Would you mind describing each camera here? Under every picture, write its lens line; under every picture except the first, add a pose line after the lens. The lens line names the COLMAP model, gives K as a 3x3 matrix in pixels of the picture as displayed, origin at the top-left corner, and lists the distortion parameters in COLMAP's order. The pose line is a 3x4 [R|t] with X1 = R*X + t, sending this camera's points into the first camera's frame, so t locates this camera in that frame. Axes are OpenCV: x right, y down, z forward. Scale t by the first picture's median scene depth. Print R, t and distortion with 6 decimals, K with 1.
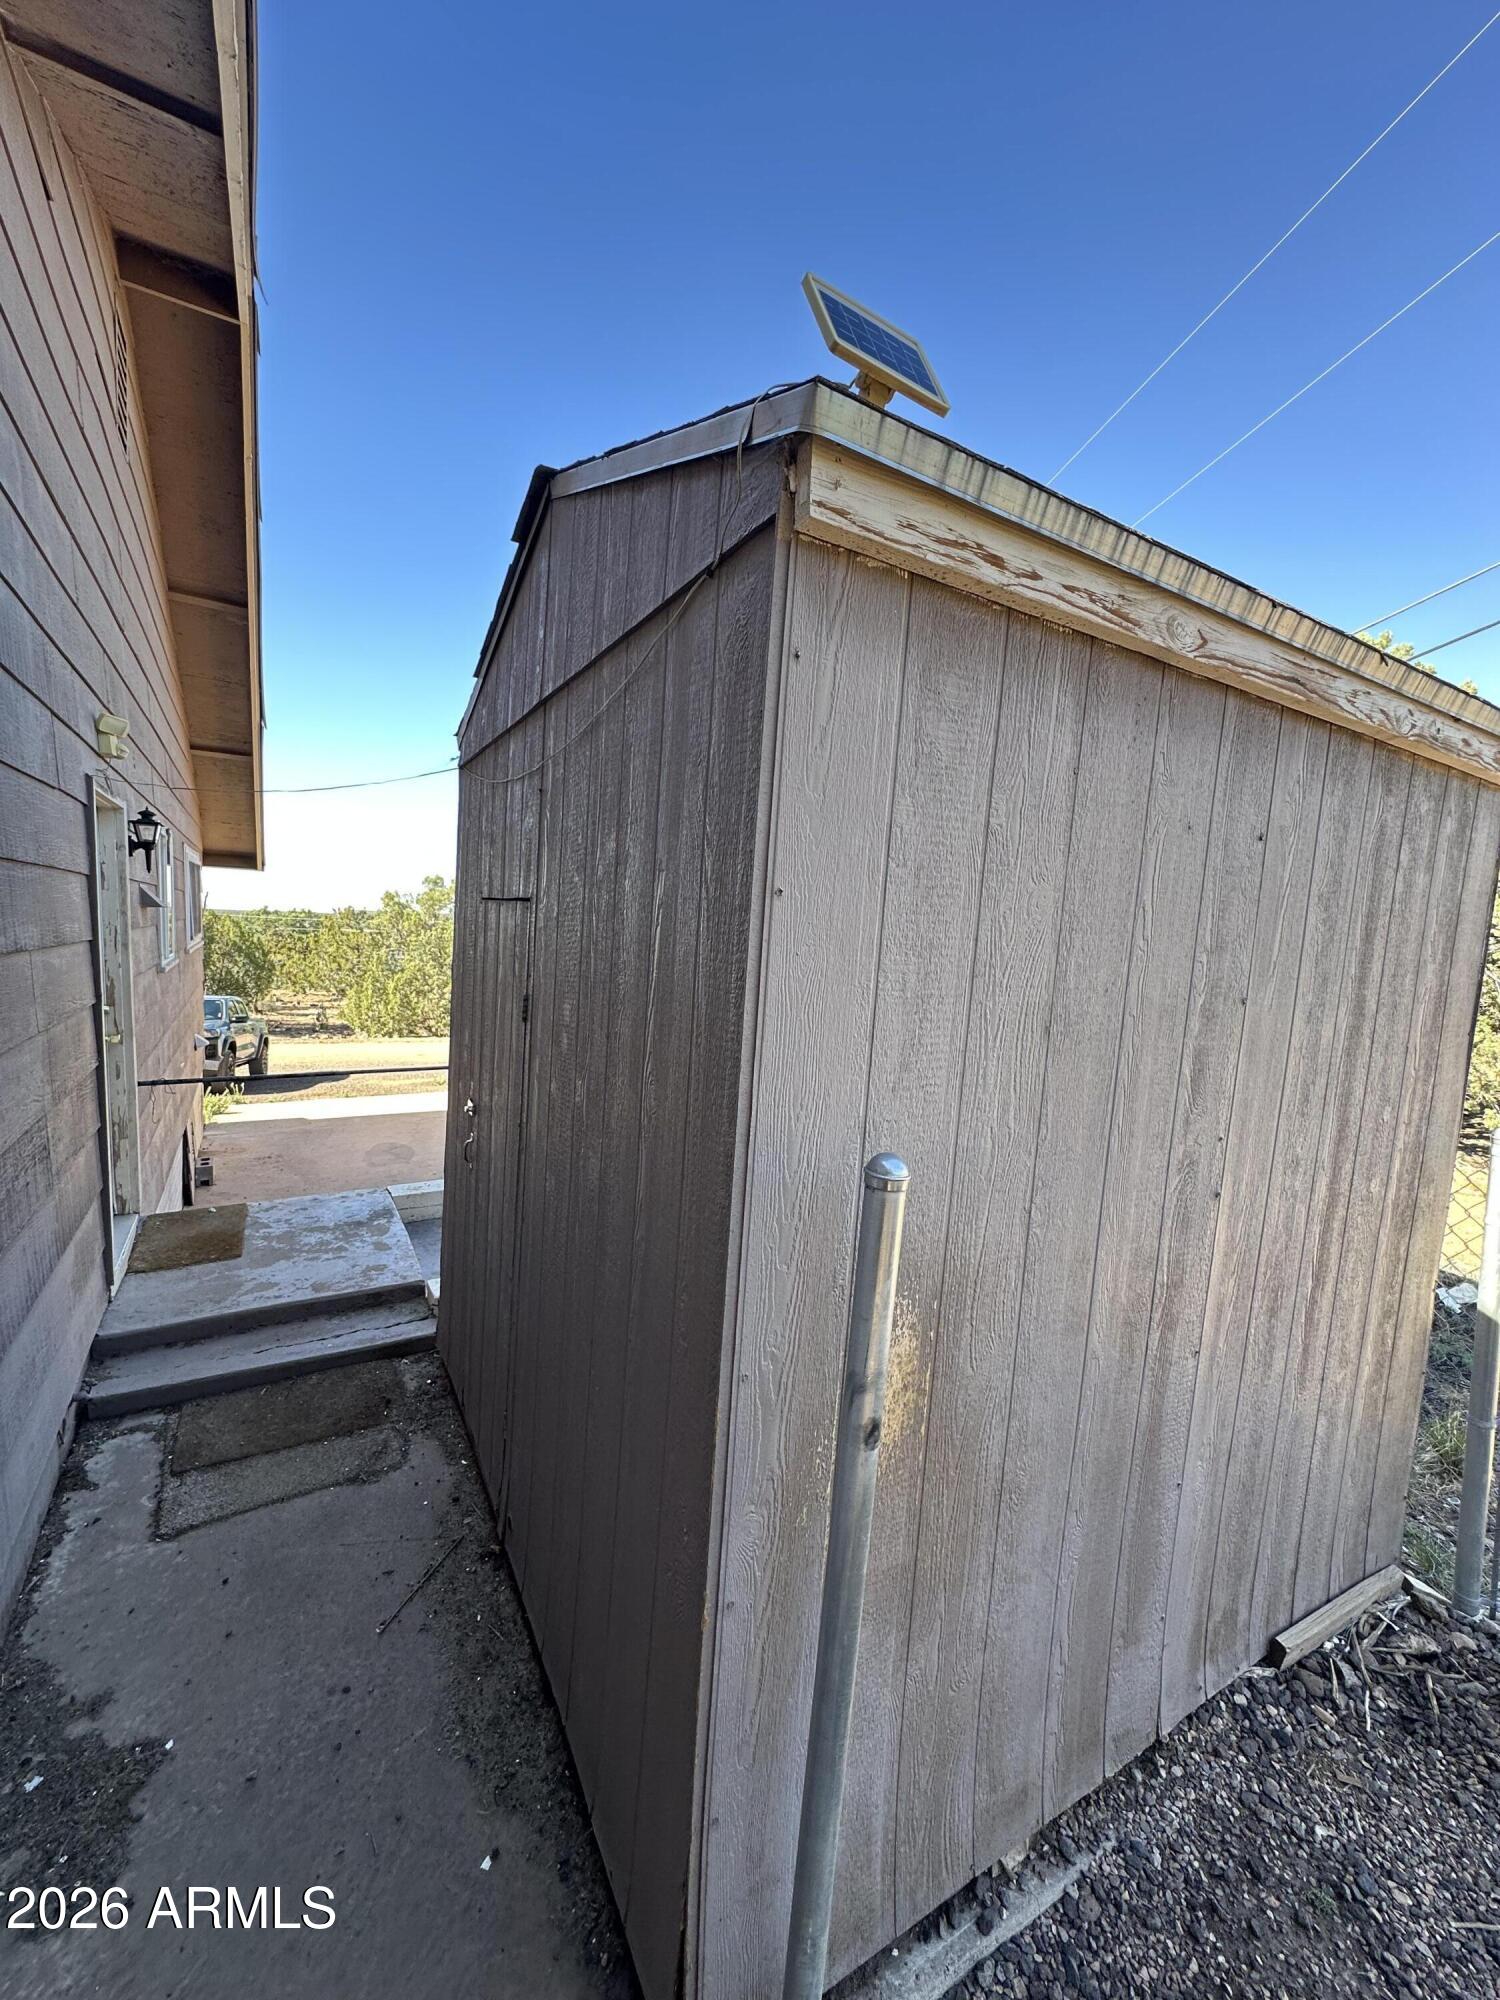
lens RADIAL K [[797.9, 0, 747.7], [0, 797.9, 996.0], [0, 0, 1]] dist [-0.004454, 0.000882]
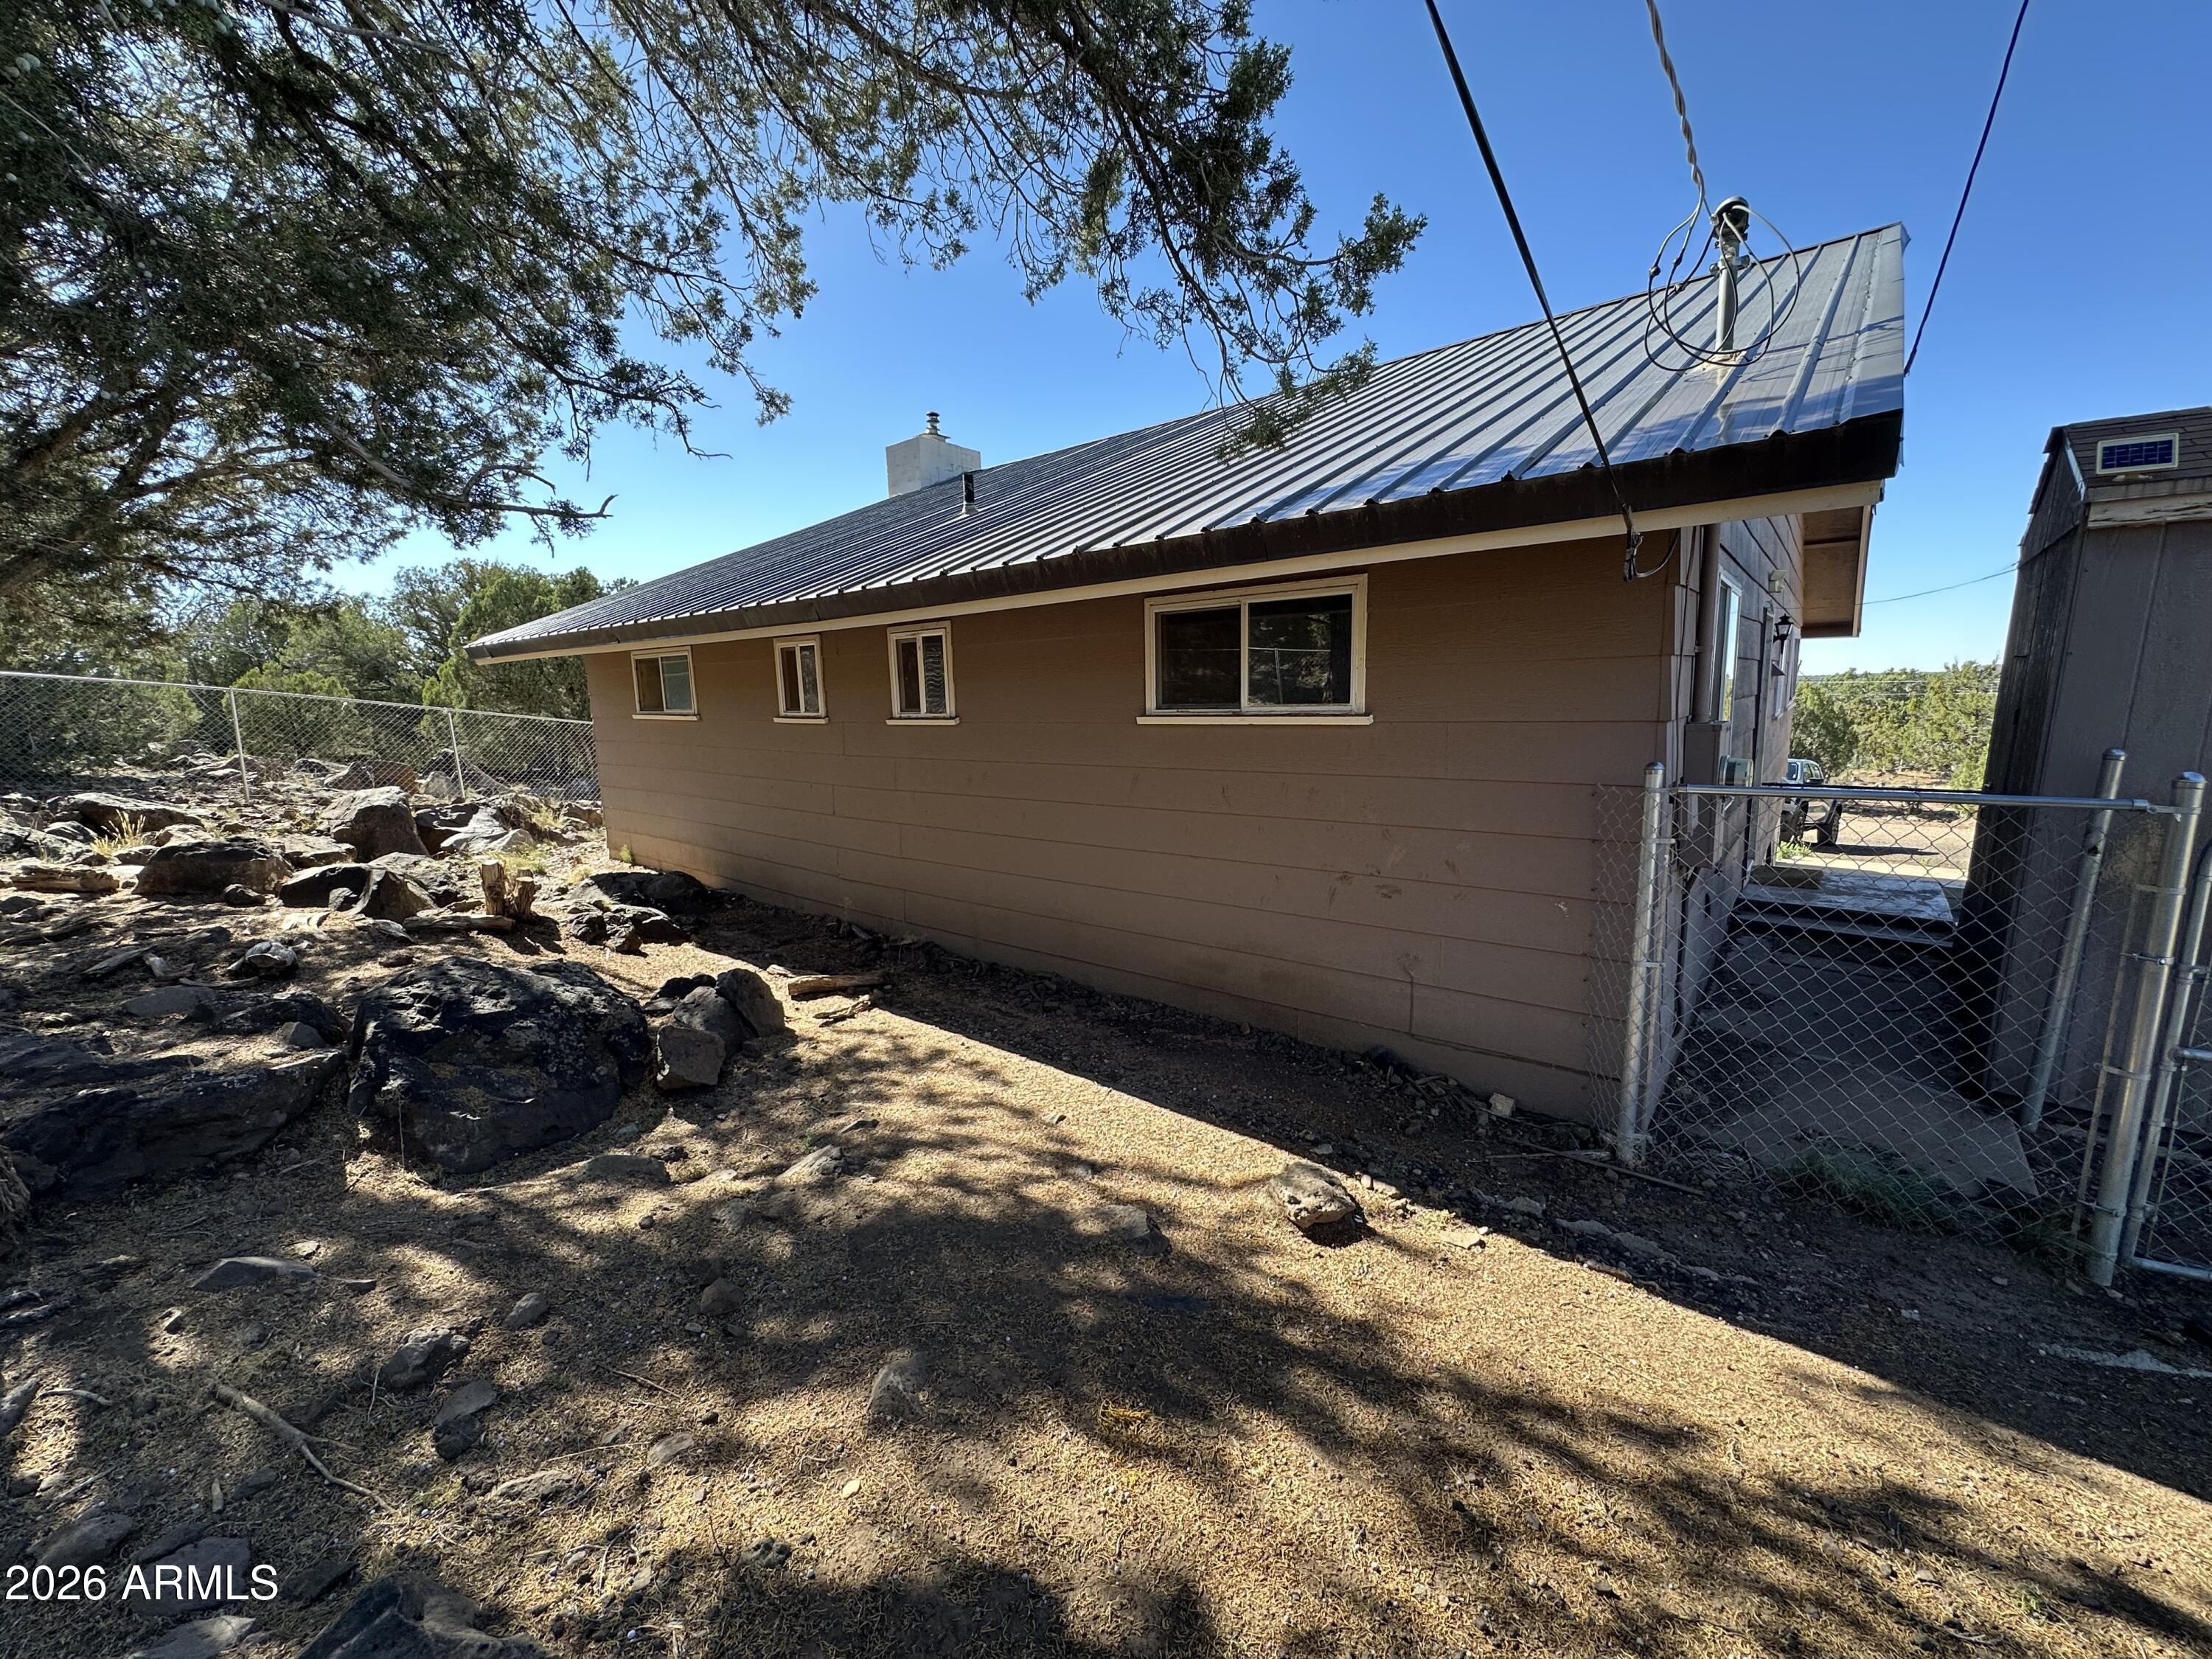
lens RADIAL K [[875.7, 0, 1111.5], [0, 875.7, 845.6], [0, 0, 1]] dist [-0.001794, 0.000156]
pose [[0.327375, 0.112647, -0.938156, 0.208504], [-0.038277, 0.993634, 0.105952, 0.038484], [0.944119, 0.001224, 0.329602, -0.354464]]
